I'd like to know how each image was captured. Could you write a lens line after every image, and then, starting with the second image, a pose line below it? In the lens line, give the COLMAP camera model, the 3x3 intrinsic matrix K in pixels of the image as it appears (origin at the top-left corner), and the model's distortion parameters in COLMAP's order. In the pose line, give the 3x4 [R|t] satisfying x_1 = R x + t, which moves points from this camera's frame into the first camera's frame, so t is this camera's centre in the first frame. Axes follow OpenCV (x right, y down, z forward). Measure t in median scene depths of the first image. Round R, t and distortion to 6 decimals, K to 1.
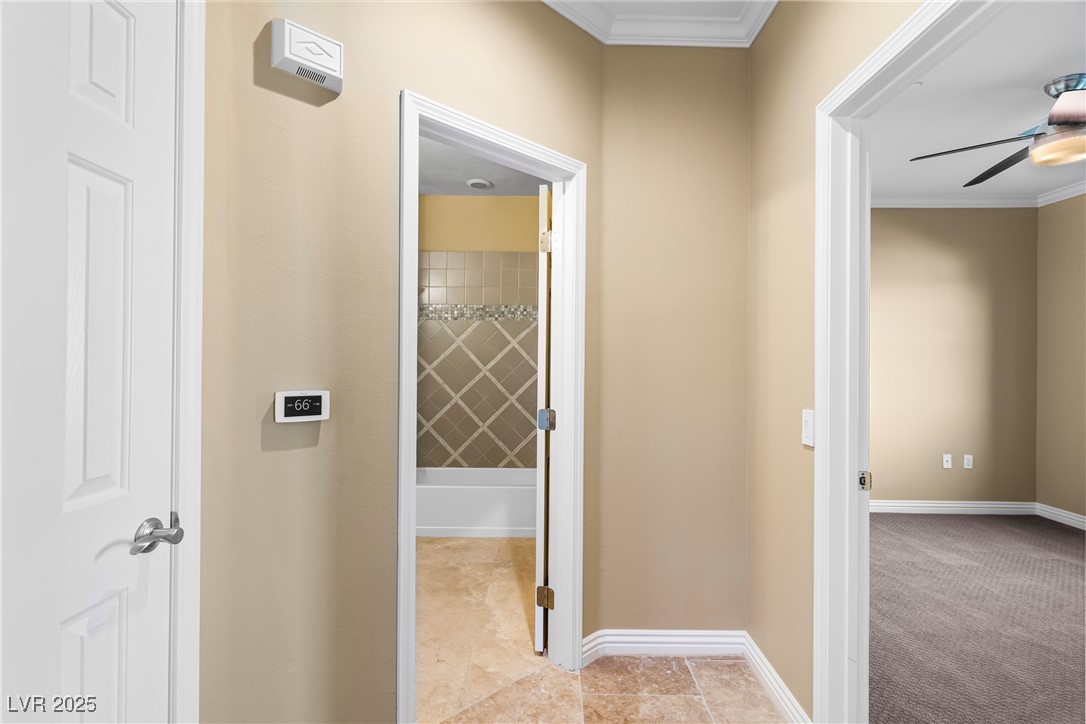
lens RADIAL K [[516.2, 0, 545.9], [0, 516.2, 362.0], [0, 0, 1]] dist [0.002189, -0.000132]
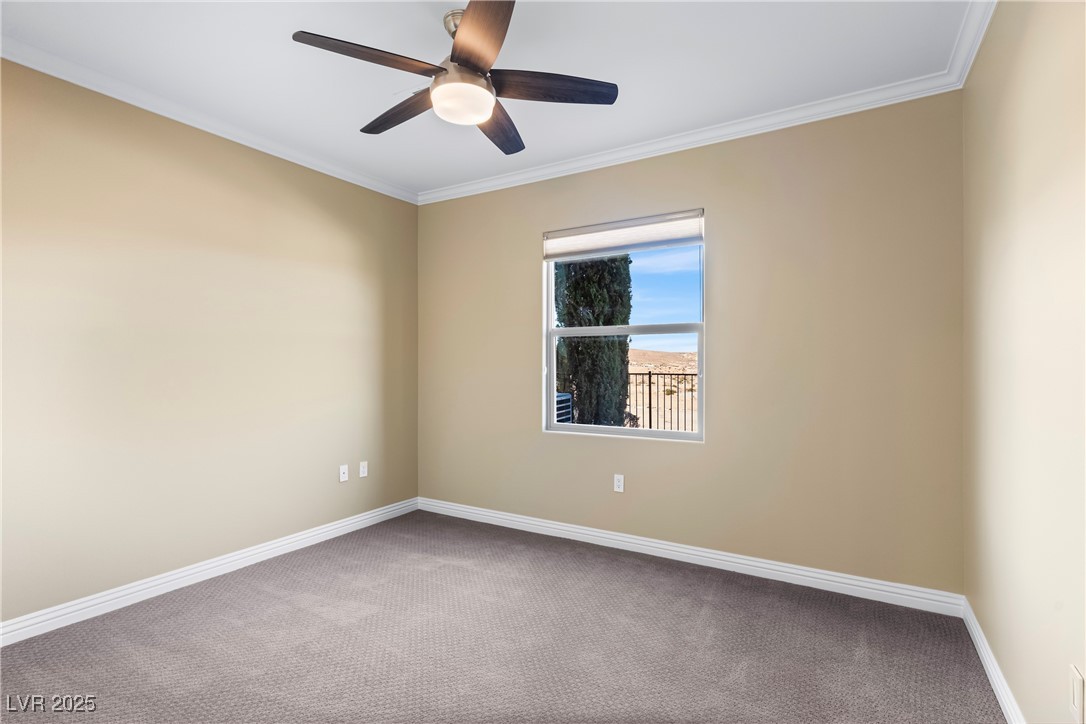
lens RADIAL K [[516.2, 0, 545.9], [0, 516.2, 362.0], [0, 0, 1]] dist [0.002189, -0.000132]
pose [[0.509421, -0.006930, 0.860490, 0.256090], [0.004858, 0.999975, 0.005178, 0.003226], [-0.860504, 0.001543, 0.509442, 0.333674]]
